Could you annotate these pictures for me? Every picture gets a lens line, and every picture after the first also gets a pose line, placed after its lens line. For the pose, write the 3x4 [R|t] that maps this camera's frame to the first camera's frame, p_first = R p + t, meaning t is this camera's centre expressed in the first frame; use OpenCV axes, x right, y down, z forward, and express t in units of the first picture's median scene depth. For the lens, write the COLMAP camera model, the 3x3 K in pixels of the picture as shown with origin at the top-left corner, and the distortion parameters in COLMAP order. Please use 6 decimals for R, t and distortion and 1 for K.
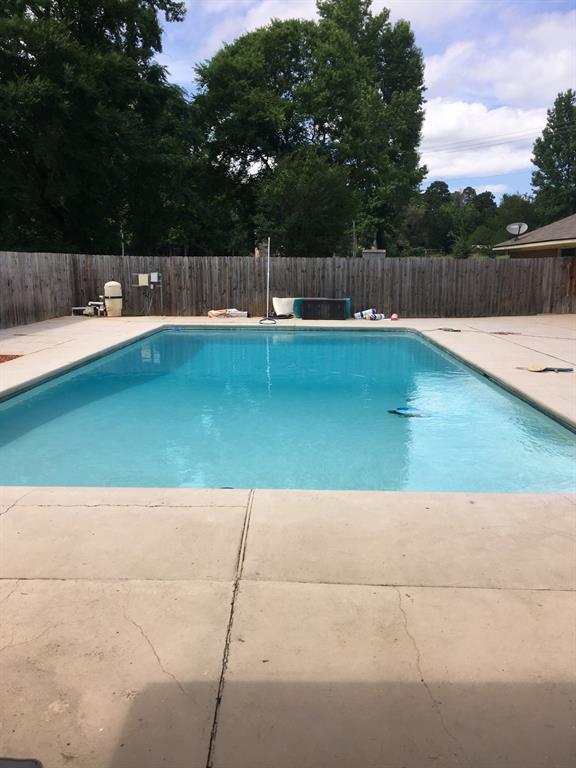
lens RADIAL K [[656.8, 0, 291.0], [0, 656.8, 382.8], [0, 0, 1]] dist [0.050955, -0.049075]
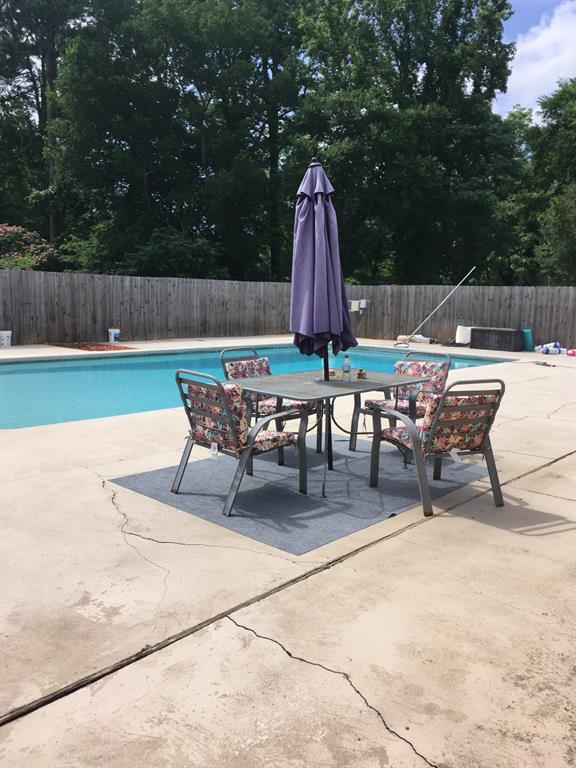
lens RADIAL K [[656.8, 0, 289.4], [0, 656.8, 382.5], [0, 0, 1]] dist [0.050955, -0.049075]
pose [[0.761324, 0.097587, -0.640986, 0.425947], [-0.135966, 0.990656, -0.010670, 0.000835], [0.633955, 0.095276, 0.767479, 0.079035]]
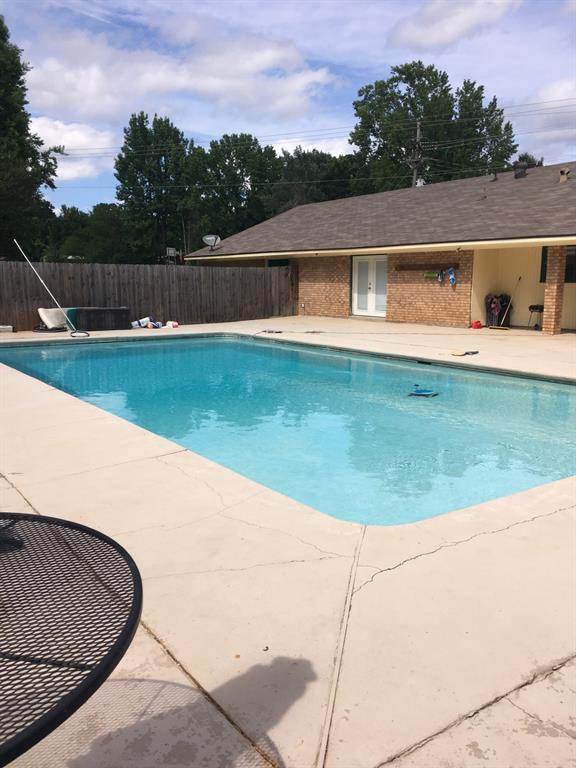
lens RADIAL K [[656.8, 0, 294.0], [0, 656.8, 385.5], [0, 0, 1]] dist [0.050955, -0.049075]
pose [[0.796414, -0.100388, 0.596361, -0.290852], [0.108251, 0.993864, 0.022737, -0.010979], [-0.594984, 0.046449, 0.802394, 0.096813]]
